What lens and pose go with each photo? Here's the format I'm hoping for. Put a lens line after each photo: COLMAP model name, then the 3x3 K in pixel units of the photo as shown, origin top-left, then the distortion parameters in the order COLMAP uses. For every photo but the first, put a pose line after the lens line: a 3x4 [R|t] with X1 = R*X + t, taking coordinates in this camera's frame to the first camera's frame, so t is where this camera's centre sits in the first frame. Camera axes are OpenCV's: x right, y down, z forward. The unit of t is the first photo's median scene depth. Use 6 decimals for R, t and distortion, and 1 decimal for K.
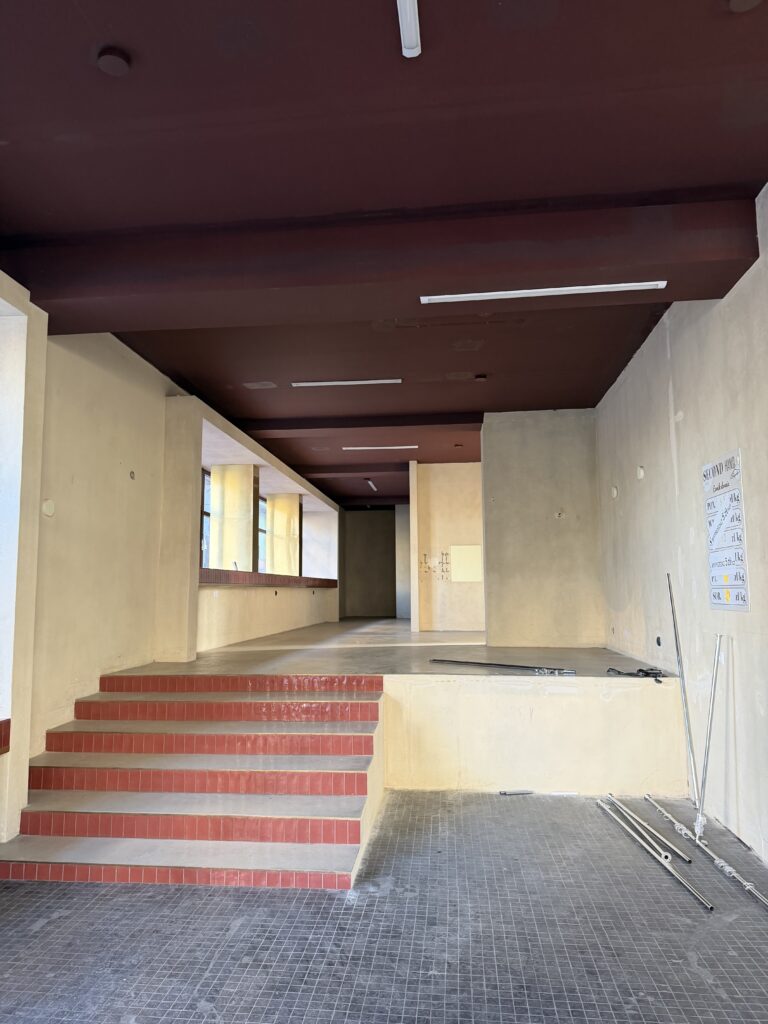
lens RADIAL K [[714.8, 0, 379.8], [0, 714.8, 513.4], [0, 0, 1]] dist [-0.000952, -0.001680]
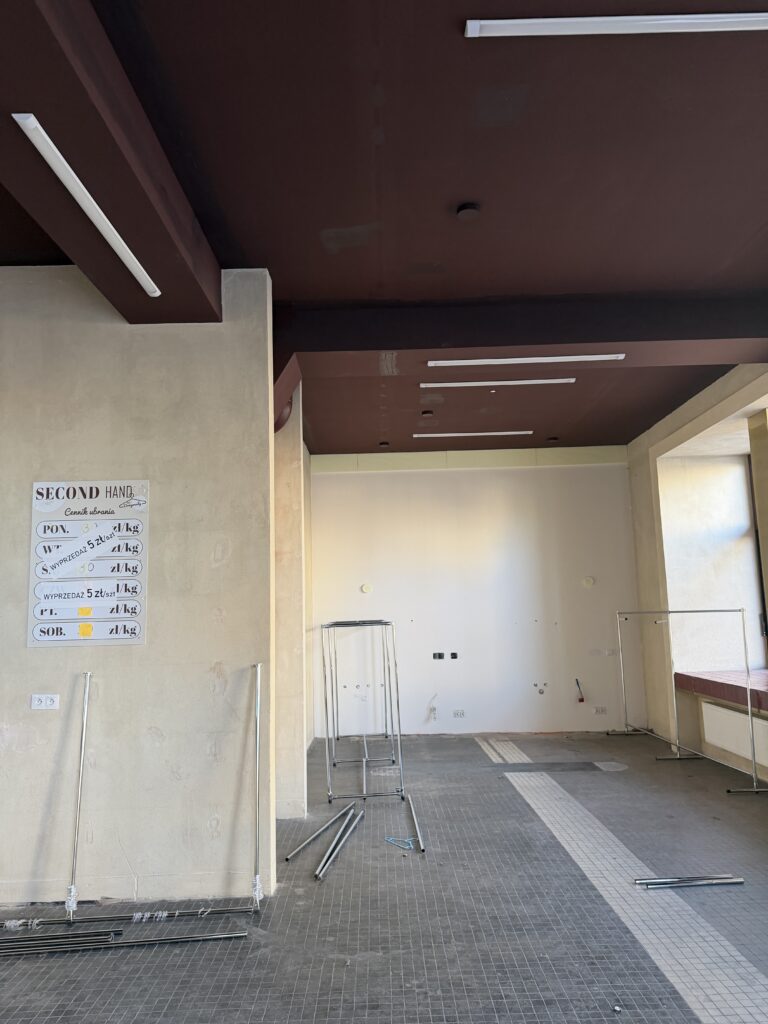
lens RADIAL K [[714.8, 0, 379.8], [0, 714.8, 513.4], [0, 0, 1]] dist [-0.000952, -0.001680]
pose [[-0.097010, 0.154315, 0.983248, -0.647796], [-0.071369, 0.984286, -0.161519, 0.120472], [-0.992721, -0.085842, -0.084472, 0.966491]]
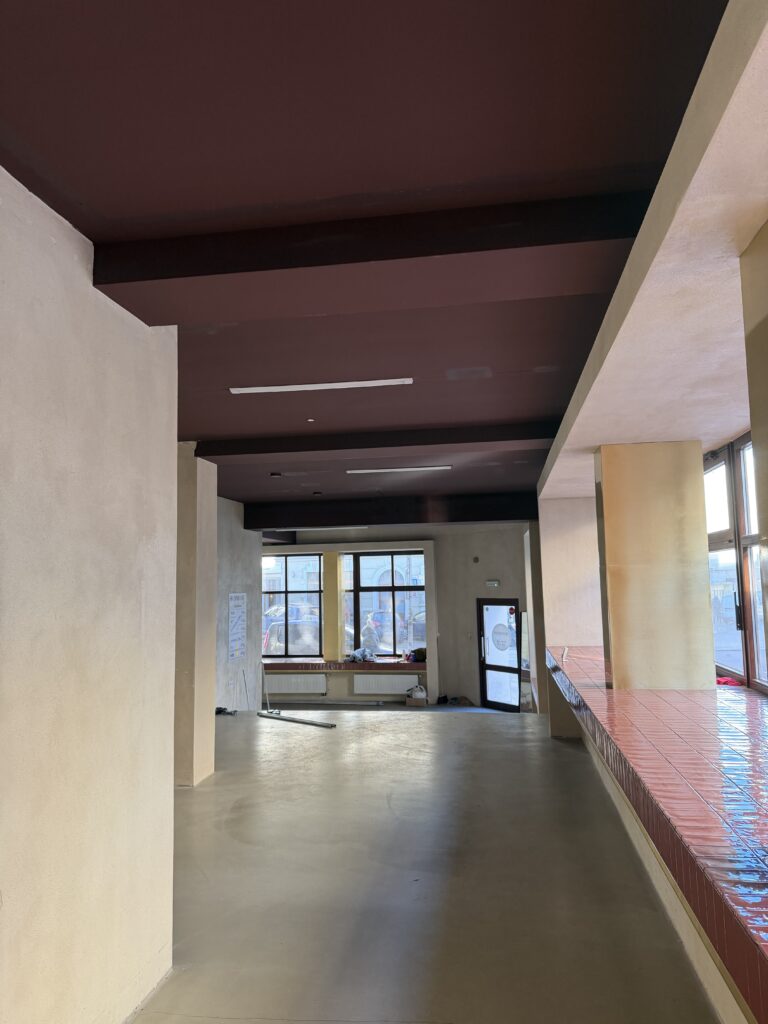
lens RADIAL K [[714.8, 0, 379.8], [0, 714.8, 513.4], [0, 0, 1]] dist [-0.000952, -0.001680]
pose [[-0.997737, 0.032746, 0.058733, -0.170095], [0.020073, 0.978635, -0.204621, 0.208551], [-0.064179, -0.202979, -0.977078, 4.519106]]
